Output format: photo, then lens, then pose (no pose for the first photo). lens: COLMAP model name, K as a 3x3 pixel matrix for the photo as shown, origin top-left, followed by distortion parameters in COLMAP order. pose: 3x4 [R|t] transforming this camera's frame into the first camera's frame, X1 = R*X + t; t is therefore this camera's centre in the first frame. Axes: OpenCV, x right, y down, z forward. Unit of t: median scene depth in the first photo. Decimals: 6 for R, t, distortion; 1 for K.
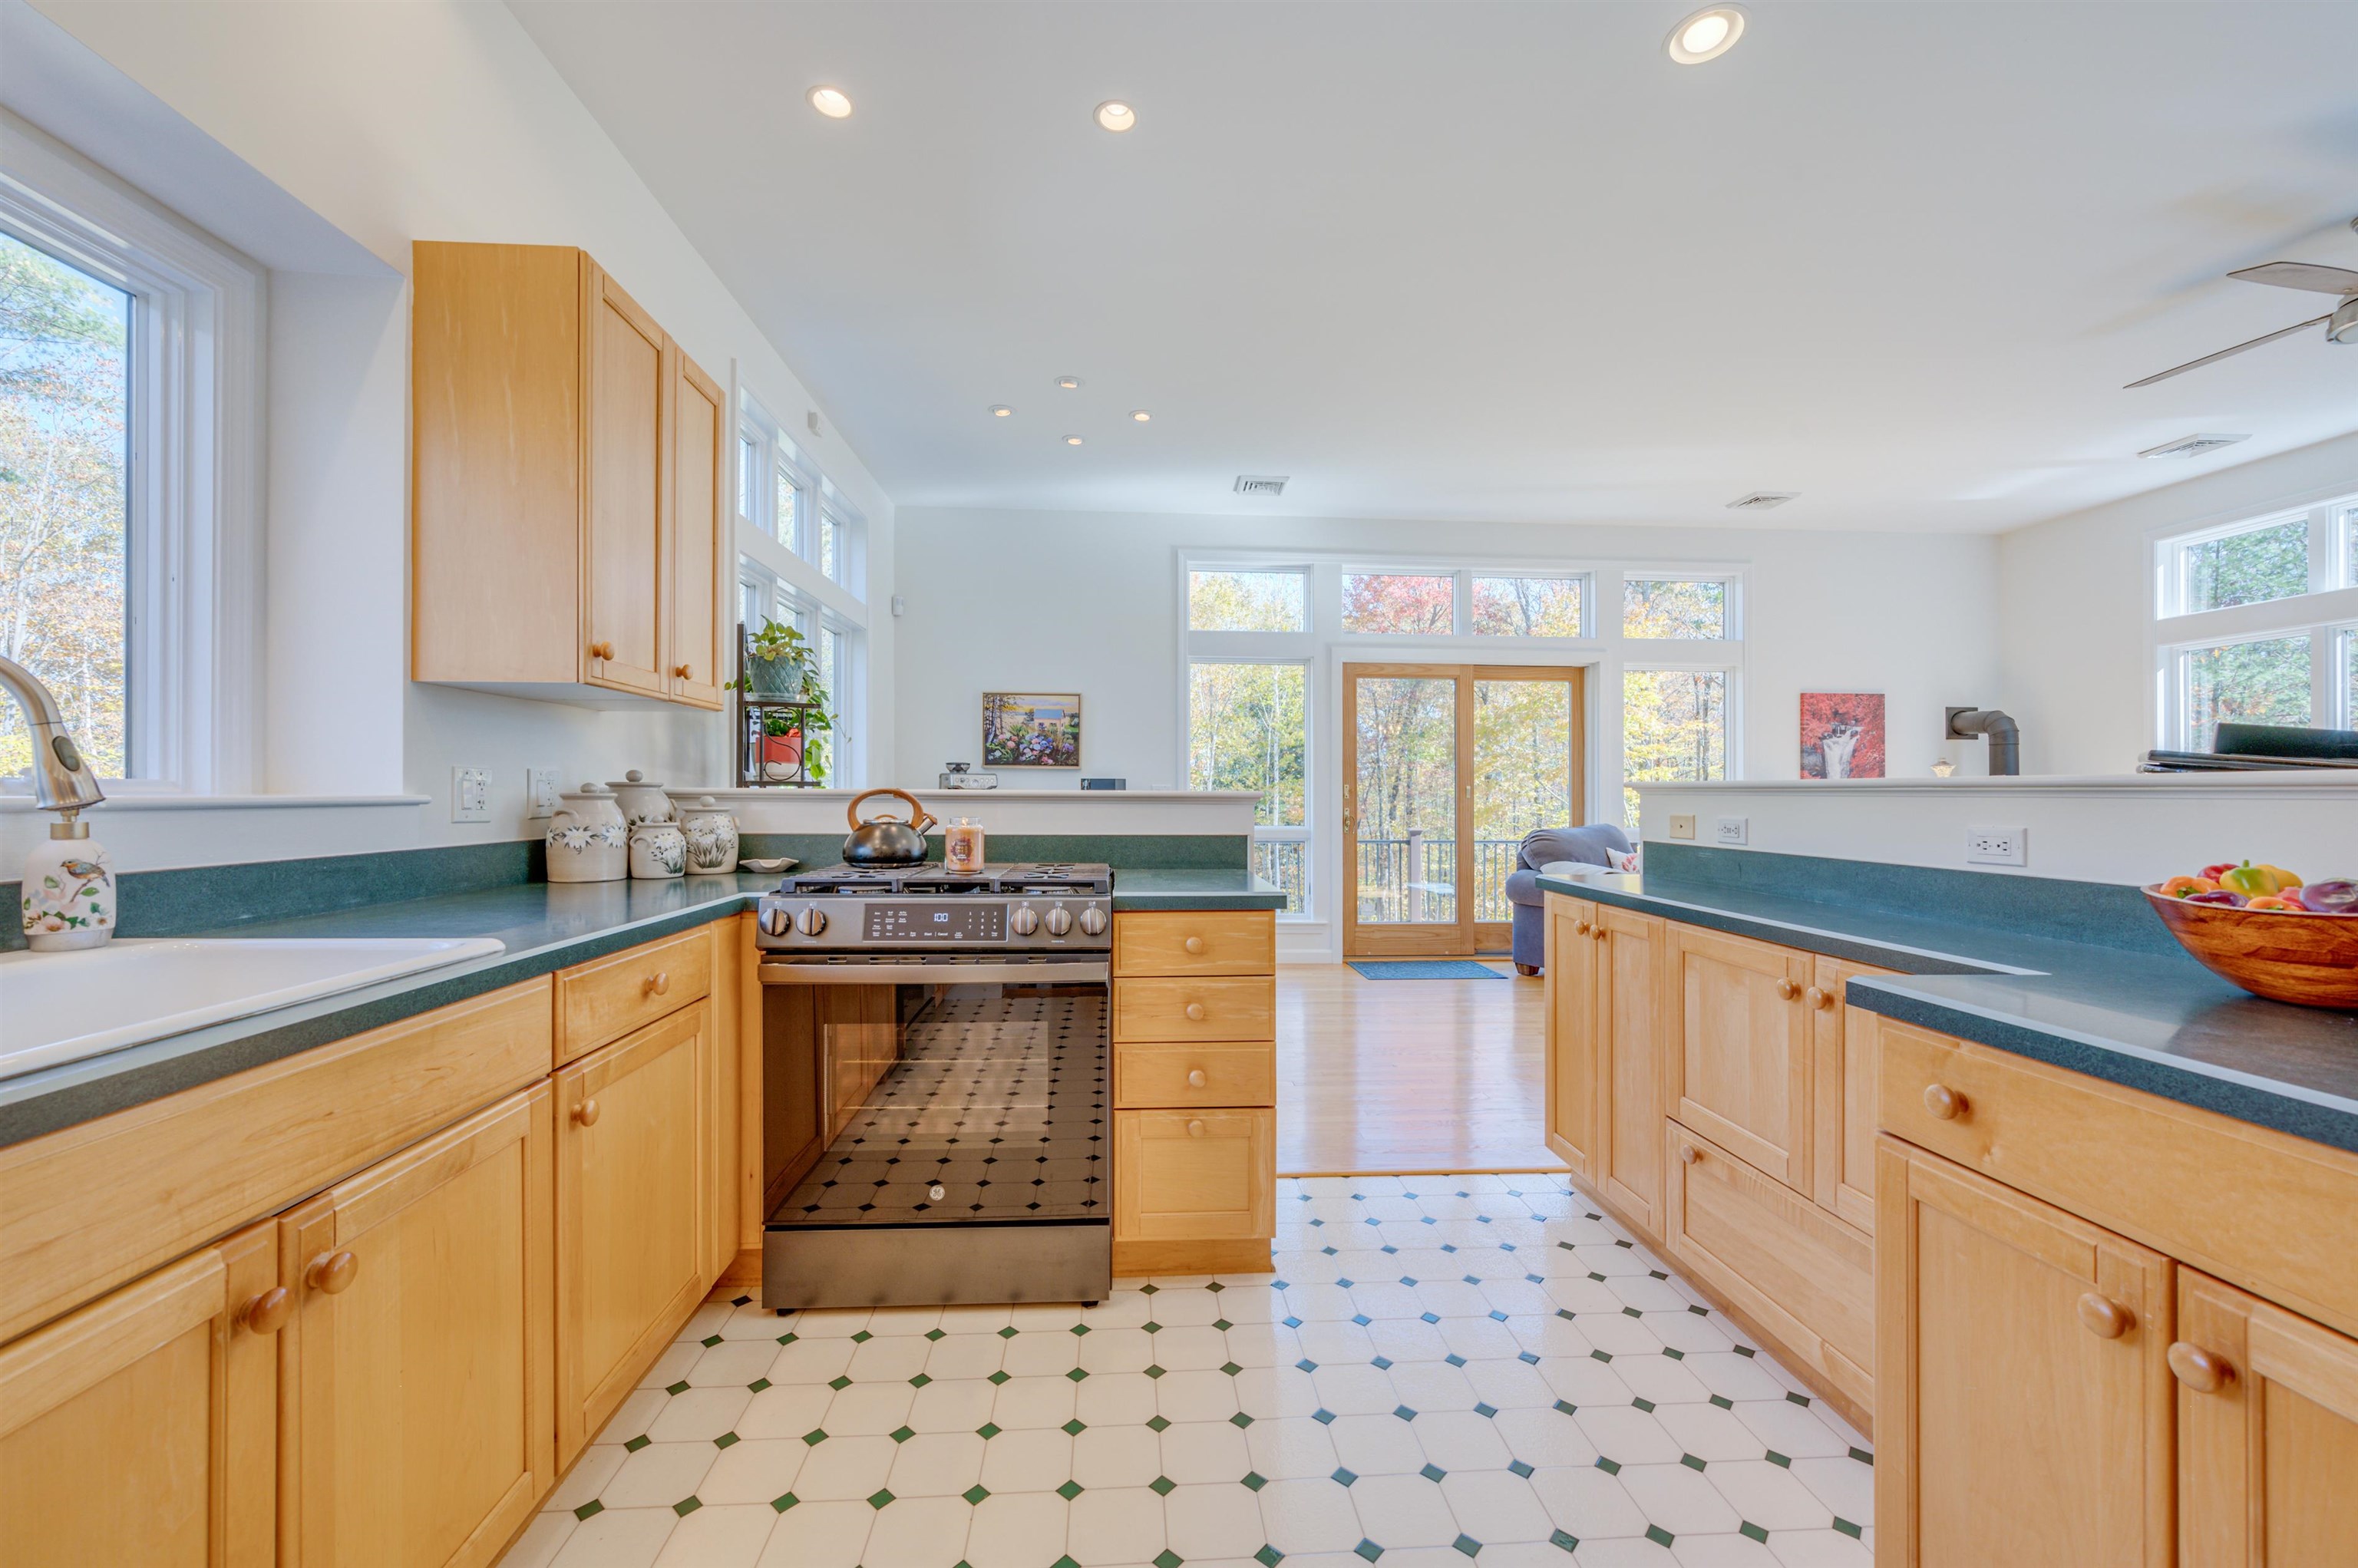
lens RADIAL K [[932.8, 0, 1187.6], [0, 932.8, 789.5], [0, 0, 1]] dist [0.000592, 0.000116]
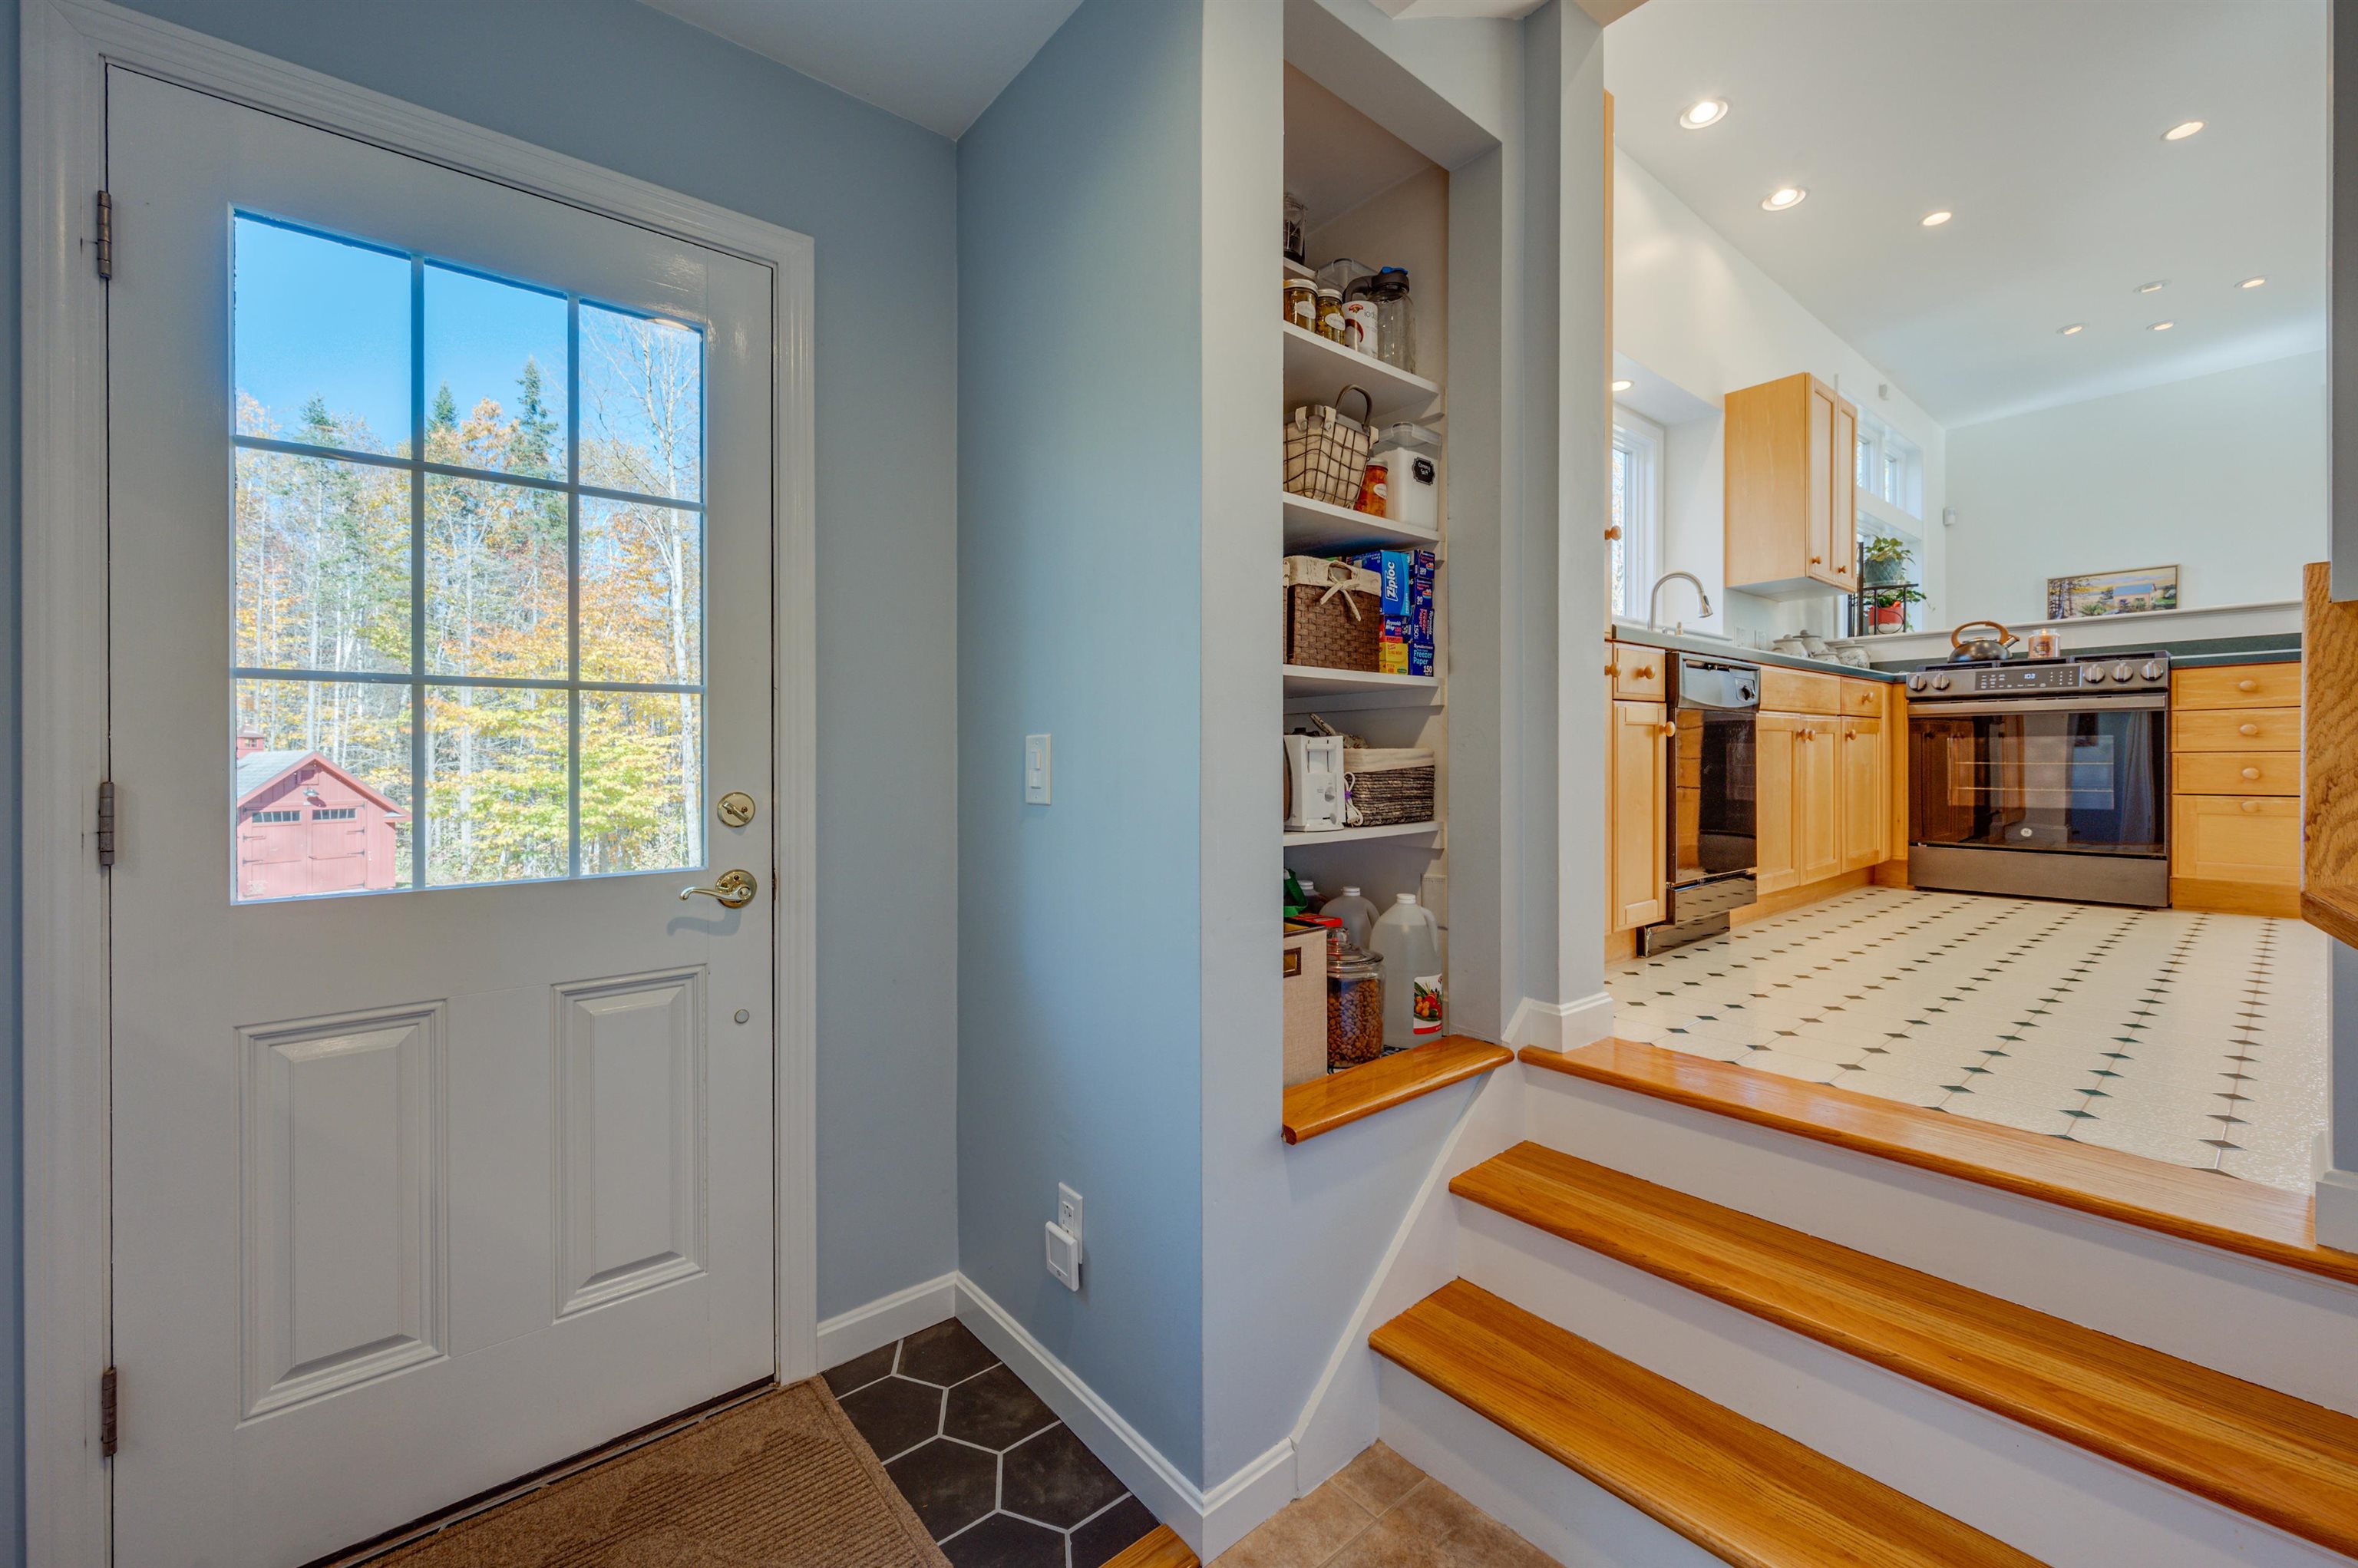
lens RADIAL K [[932.8, 0, 1181.1], [0, 932.8, 763.6], [0, 0, 1]] dist [0.000592, 0.000116]
pose [[0.577030, 0.000743, -0.816722, 0.176048], [0.010471, 0.999911, 0.008308, 0.185693], [0.816655, -0.013346, 0.576971, -0.927848]]
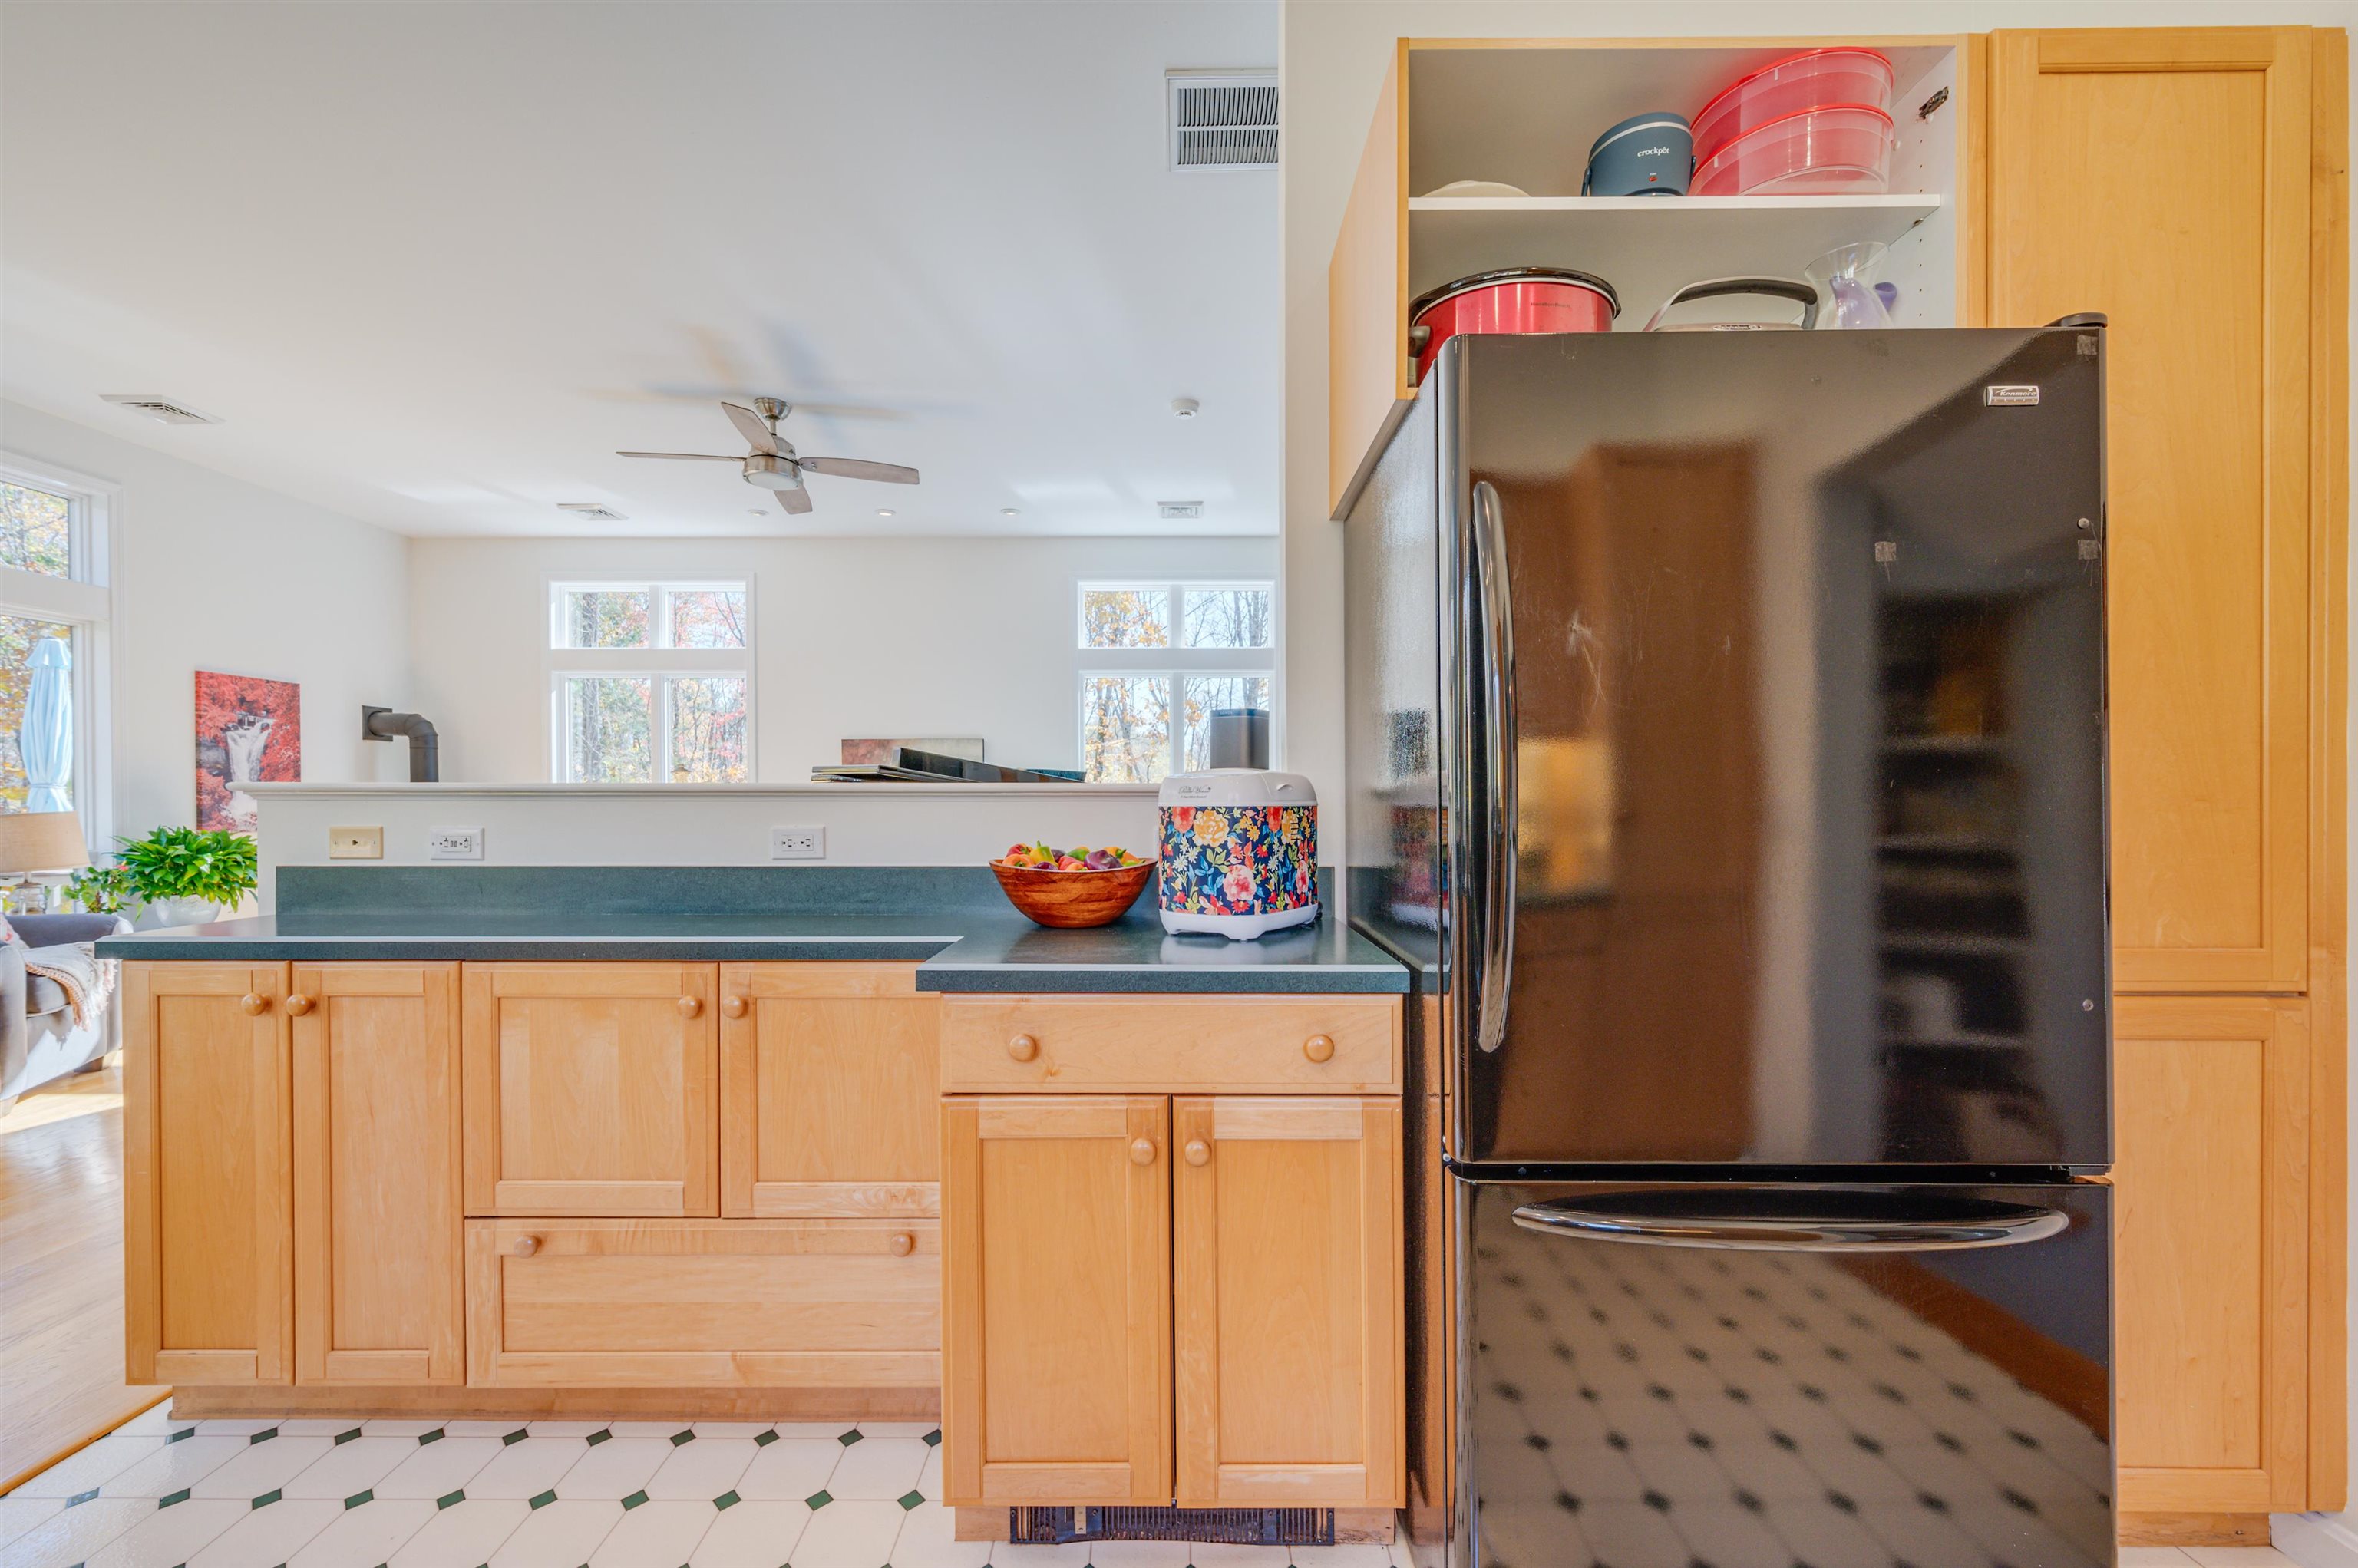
lens RADIAL K [[932.8, 0, 1188.3], [0, 932.8, 795.8], [0, 0, 1]] dist [0.000592, 0.000116]
pose [[0.084286, -0.001459, 0.996441, -0.157095], [-0.001779, 0.999997, 0.001614, -0.000878], [-0.996440, -0.001909, 0.084284, 0.261423]]
